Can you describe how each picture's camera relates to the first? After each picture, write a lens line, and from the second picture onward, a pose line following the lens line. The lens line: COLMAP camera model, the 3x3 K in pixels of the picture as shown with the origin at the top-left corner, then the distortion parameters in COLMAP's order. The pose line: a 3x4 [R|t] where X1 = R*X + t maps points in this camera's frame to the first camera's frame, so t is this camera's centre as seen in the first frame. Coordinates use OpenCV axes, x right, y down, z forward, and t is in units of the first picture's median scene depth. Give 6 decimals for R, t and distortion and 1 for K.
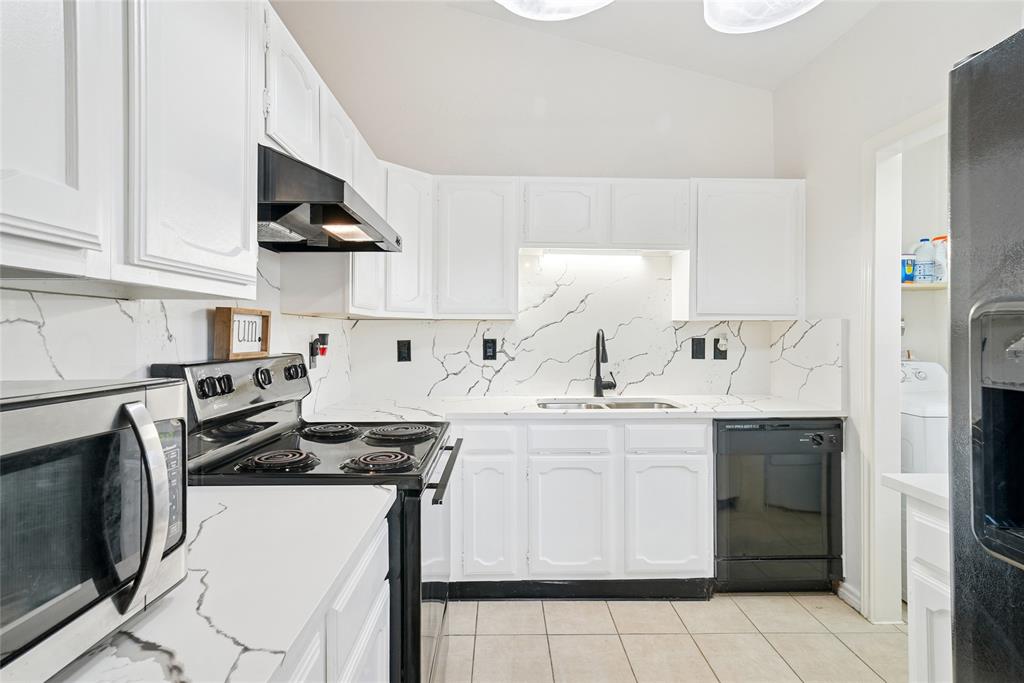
lens RADIAL K [[504.2, 0, 510.9], [0, 504.2, 339.7], [0, 0, 1]] dist [0.002696, 0.000074]
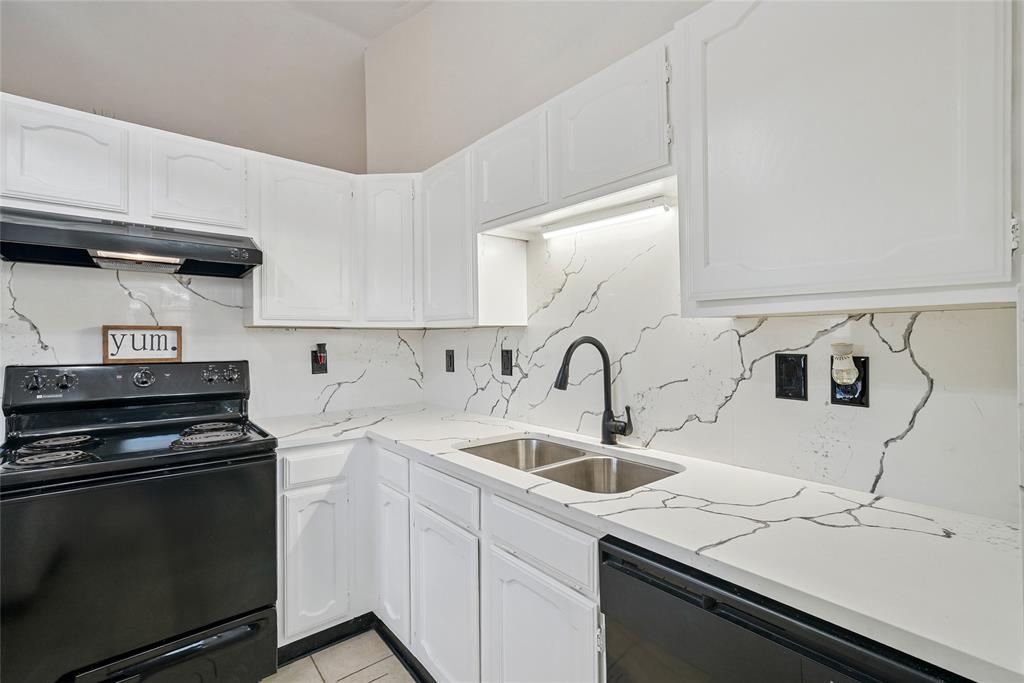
lens RADIAL K [[454.4, 0, 510.4], [0, 454.4, 344.9], [0, 0, 1]] dist [-0.001733, 0.003568]
pose [[0.623512, 0.004892, -0.781799, 0.538023], [-0.007502, 0.999972, 0.000274, -0.009598], [0.781778, 0.005694, 0.623531, 0.544668]]
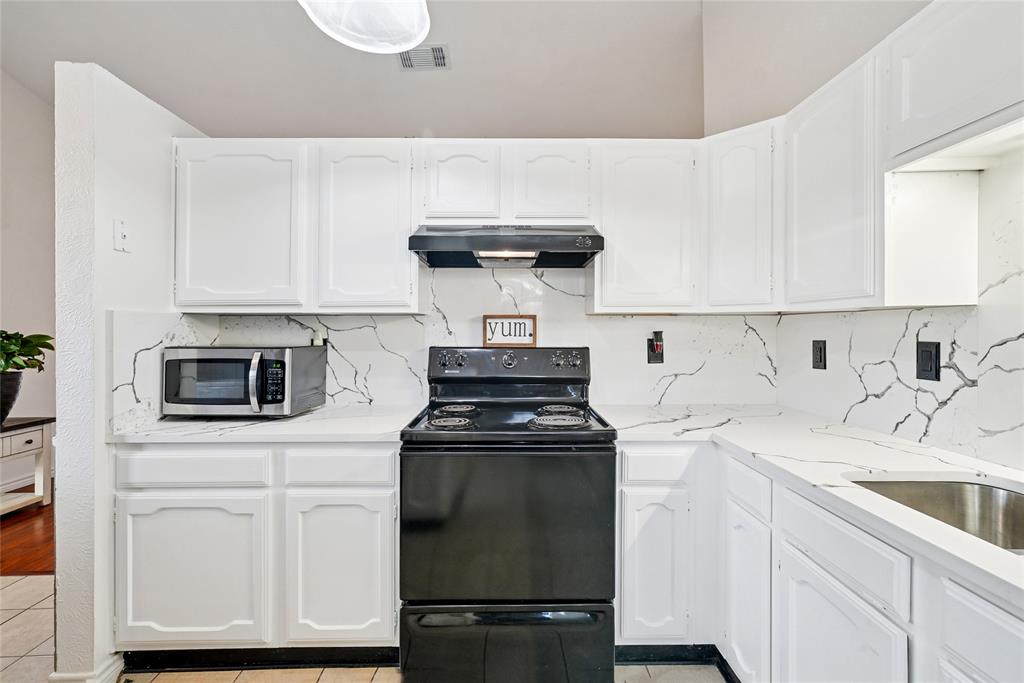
lens RADIAL K [[454.4, 0, 513.3], [0, 454.4, 335.1], [0, 0, 1]] dist [-0.001733, 0.003568]
pose [[-0.002860, 0.012776, -0.999914, 0.455630], [-0.012807, 0.999836, 0.012812, -0.009306], [0.999914, 0.012842, -0.002696, 0.548073]]
